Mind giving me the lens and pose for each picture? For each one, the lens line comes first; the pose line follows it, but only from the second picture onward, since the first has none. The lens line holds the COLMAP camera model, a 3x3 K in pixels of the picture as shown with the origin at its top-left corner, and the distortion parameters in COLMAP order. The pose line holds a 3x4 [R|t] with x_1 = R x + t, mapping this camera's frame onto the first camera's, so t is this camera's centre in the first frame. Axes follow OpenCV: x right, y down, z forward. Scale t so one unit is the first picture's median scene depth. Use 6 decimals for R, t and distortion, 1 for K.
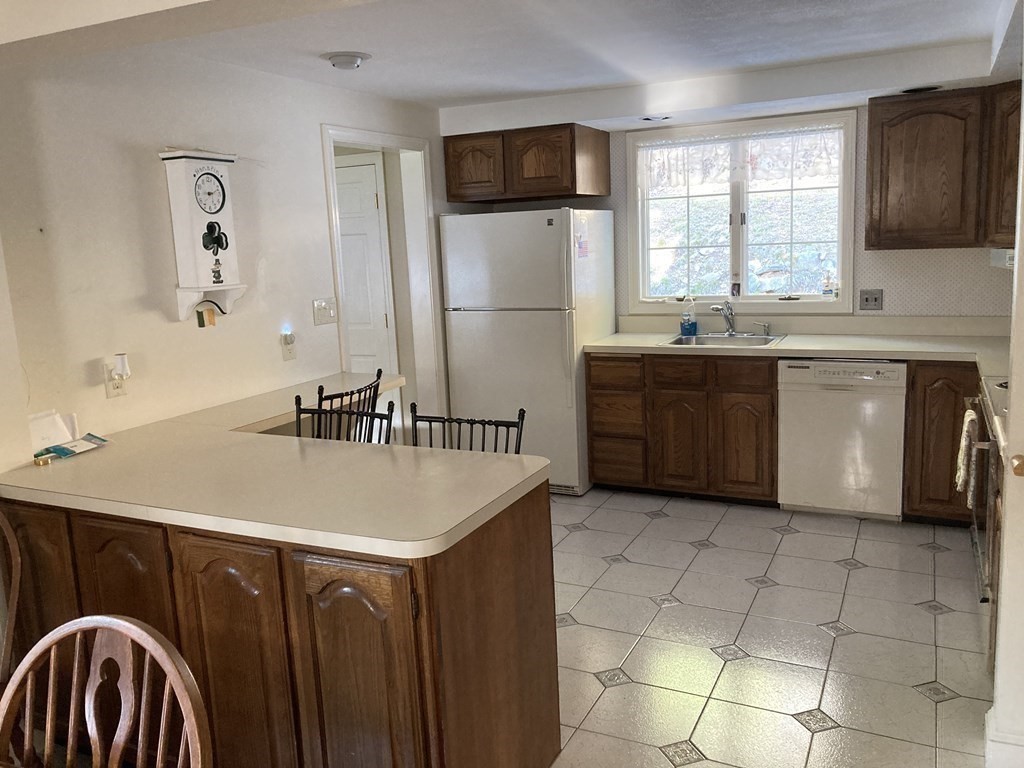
lens RADIAL K [[836.5, 0, 505.9], [0, 836.5, 391.2], [0, 0, 1]] dist [0.038002, -0.022304]
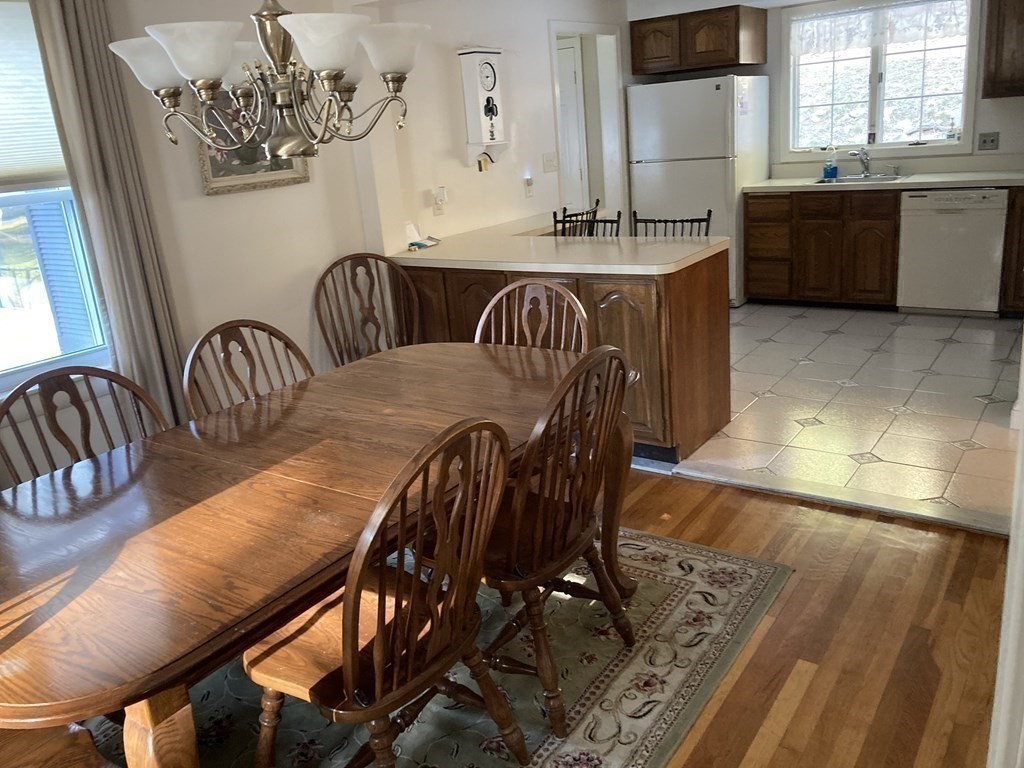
lens RADIAL K [[836.5, 0, 518.4], [0, 836.5, 373.8], [0, 0, 1]] dist [0.038002, -0.022304]
pose [[0.989085, 0.005798, -0.147234, -0.054699], [0.011397, 0.993222, 0.115670, 0.076214], [0.146907, -0.116085, 0.982315, -0.338896]]
